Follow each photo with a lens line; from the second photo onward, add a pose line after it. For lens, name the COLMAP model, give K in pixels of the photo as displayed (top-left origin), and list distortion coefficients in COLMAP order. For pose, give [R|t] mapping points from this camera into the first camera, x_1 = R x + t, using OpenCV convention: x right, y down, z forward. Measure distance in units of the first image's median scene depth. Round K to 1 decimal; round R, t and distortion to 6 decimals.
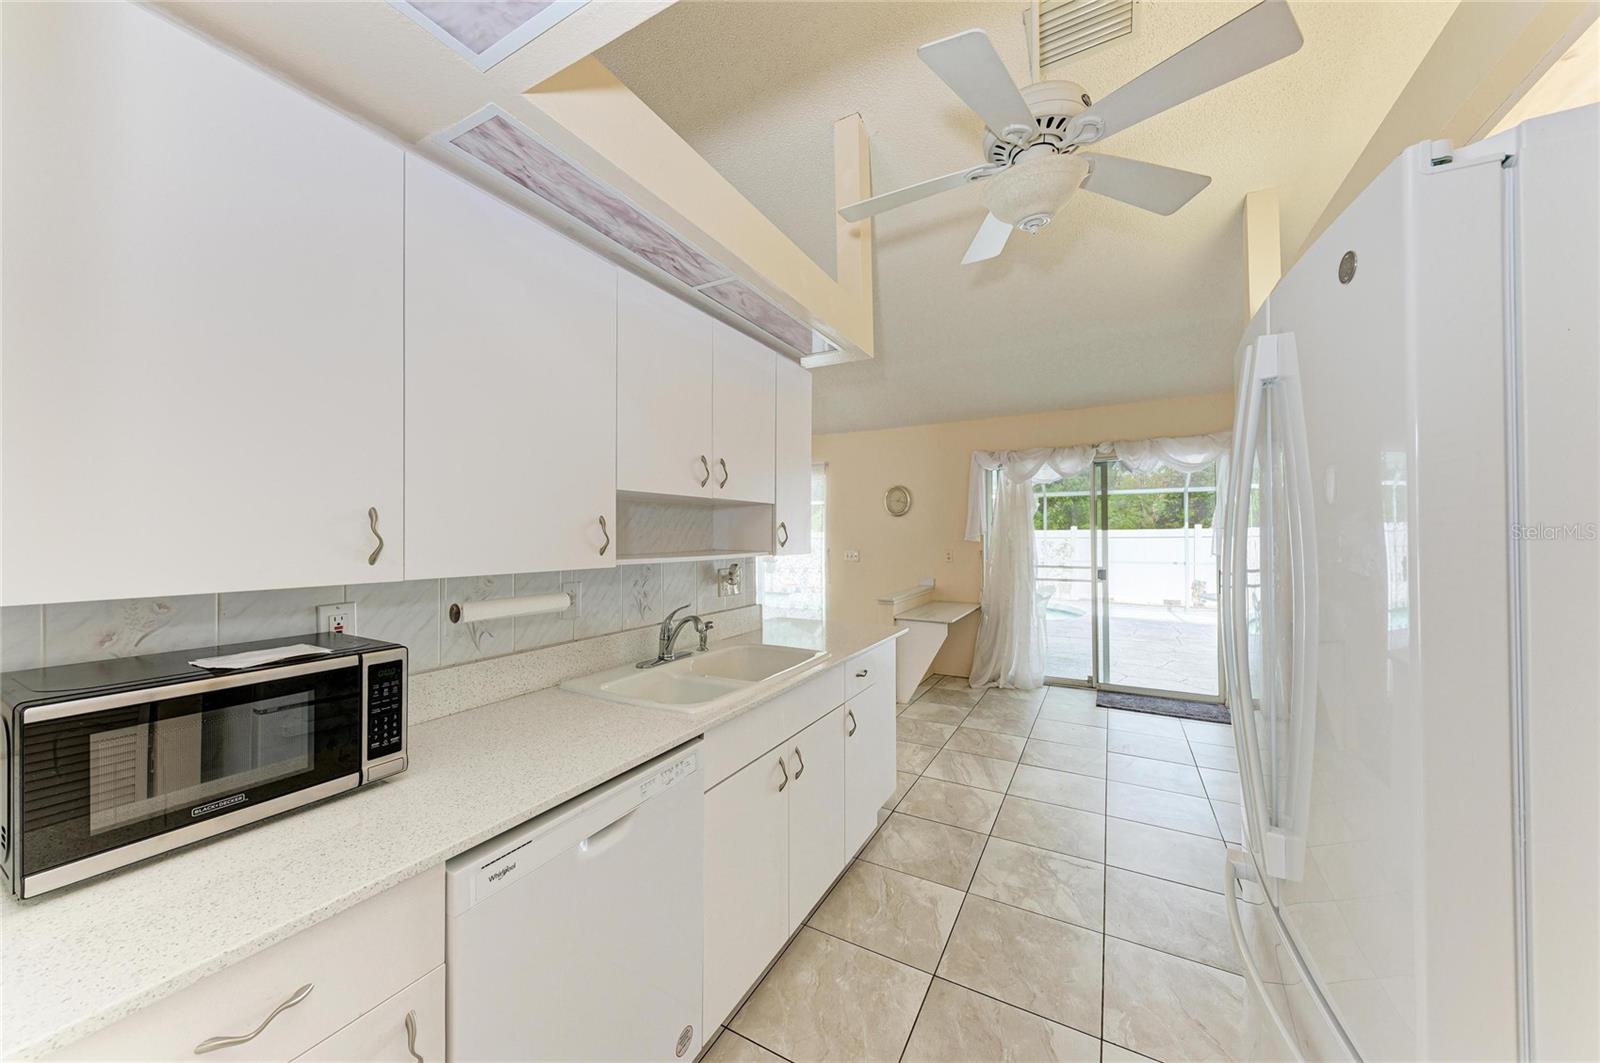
lens RADIAL K [[562.2, 0, 799.3], [0, 562.2, 530.2], [0, 0, 1]] dist [0.000917, 0.000018]
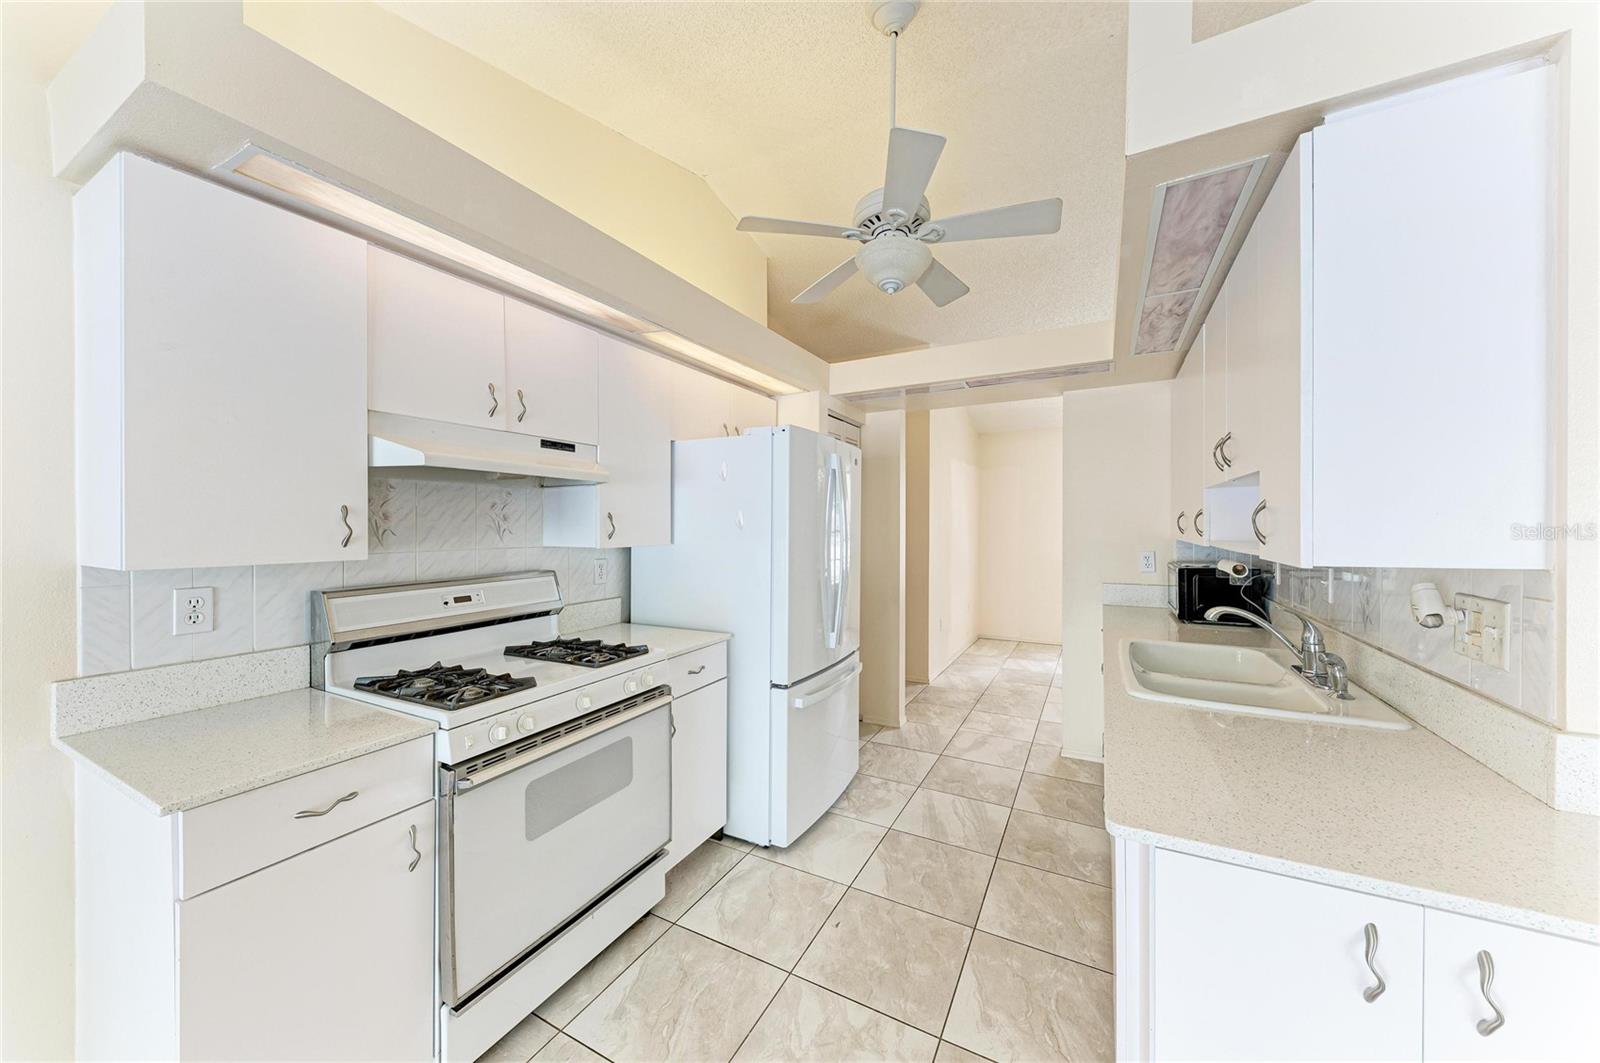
lens RADIAL K [[562.2, 0, 799.5], [0, 562.2, 530.2], [0, 0, 1]] dist [0.000917, 0.000018]
pose [[-0.999898, 0.004244, -0.013642, 0.552070], [0.004247, 0.999991, -0.000174, 0.017412], [0.013641, -0.000232, -0.999907, 1.948558]]
